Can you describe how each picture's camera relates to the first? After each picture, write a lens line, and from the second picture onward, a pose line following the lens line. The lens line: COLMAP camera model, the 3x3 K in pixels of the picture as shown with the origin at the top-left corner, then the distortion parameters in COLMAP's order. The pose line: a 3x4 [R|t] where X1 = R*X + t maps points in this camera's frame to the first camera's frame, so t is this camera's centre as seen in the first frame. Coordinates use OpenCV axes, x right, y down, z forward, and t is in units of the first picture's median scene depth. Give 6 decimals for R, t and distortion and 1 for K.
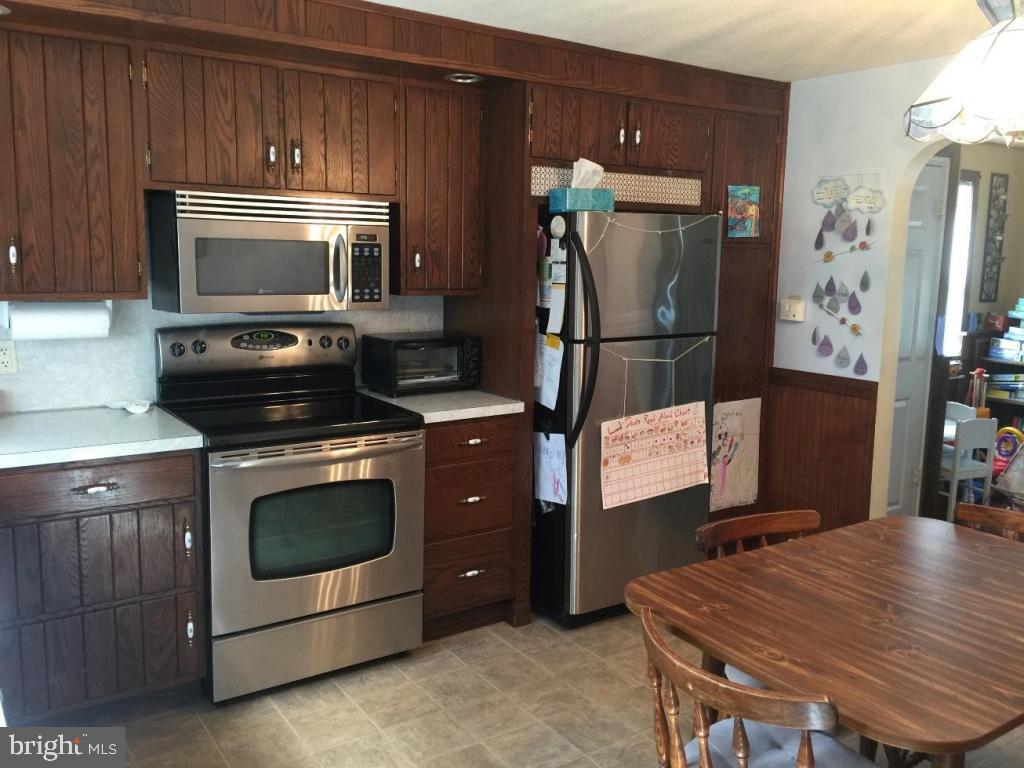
lens RADIAL K [[872.6, 0, 520.0], [0, 872.6, 371.7], [0, 0, 1]] dist [0.087263, -0.112749]
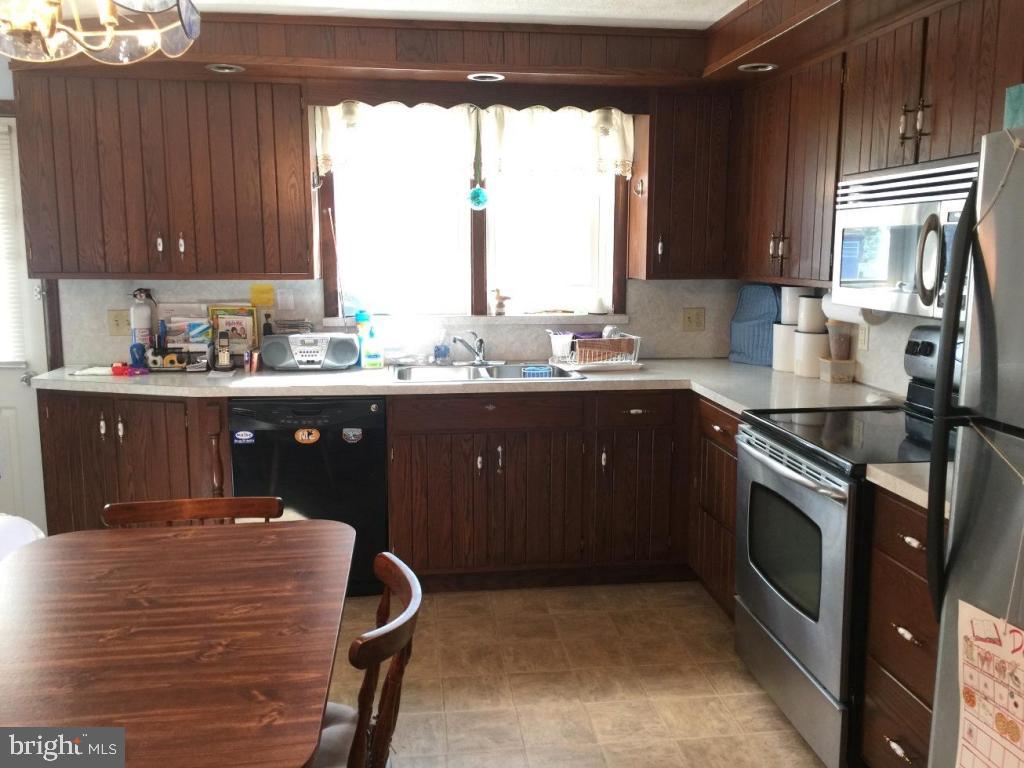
lens RADIAL K [[872.6, 0, 520.0], [0, 872.6, 371.7], [0, 0, 1]] dist [0.087263, -0.112749]
pose [[-0.459086, 0.105646, -0.882088, 0.904267], [-0.131573, 0.973869, 0.185116, -0.171082], [0.878594, 0.201043, -0.433190, 1.490098]]
